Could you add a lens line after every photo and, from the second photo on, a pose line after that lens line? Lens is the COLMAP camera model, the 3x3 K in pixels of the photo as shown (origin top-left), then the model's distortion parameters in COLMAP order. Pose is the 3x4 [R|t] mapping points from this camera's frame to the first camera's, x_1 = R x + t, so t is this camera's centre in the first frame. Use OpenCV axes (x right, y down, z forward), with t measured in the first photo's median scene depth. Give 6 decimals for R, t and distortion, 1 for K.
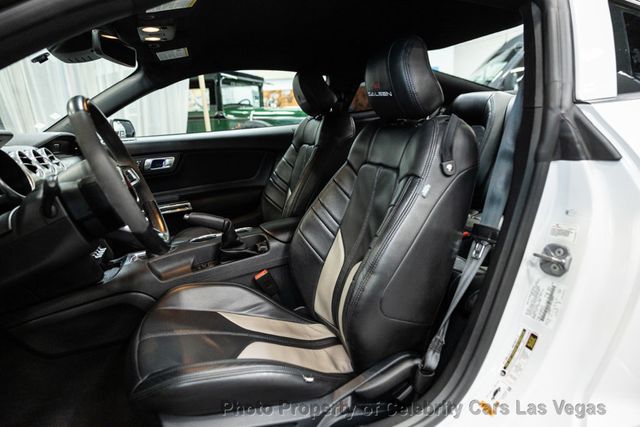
lens RADIAL K [[426.2, 0, 321.4], [0, 426.2, 212.6], [0, 0, 1]] dist [-0.004756, 0.009983]
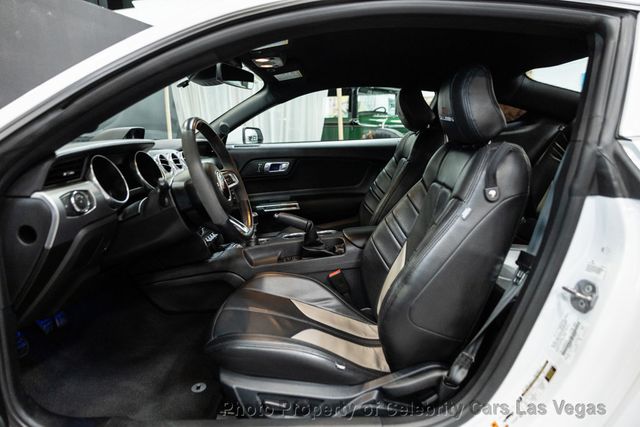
lens RADIAL K [[426.2, 0, 318.8], [0, 426.2, 212.7], [0, 0, 1]] dist [-0.004756, 0.009983]
pose [[0.942781, 0.095138, -0.319552, 0.194429], [-0.098505, 0.995121, 0.005650, -0.018936], [0.318530, 0.026150, 0.947552, -0.096949]]
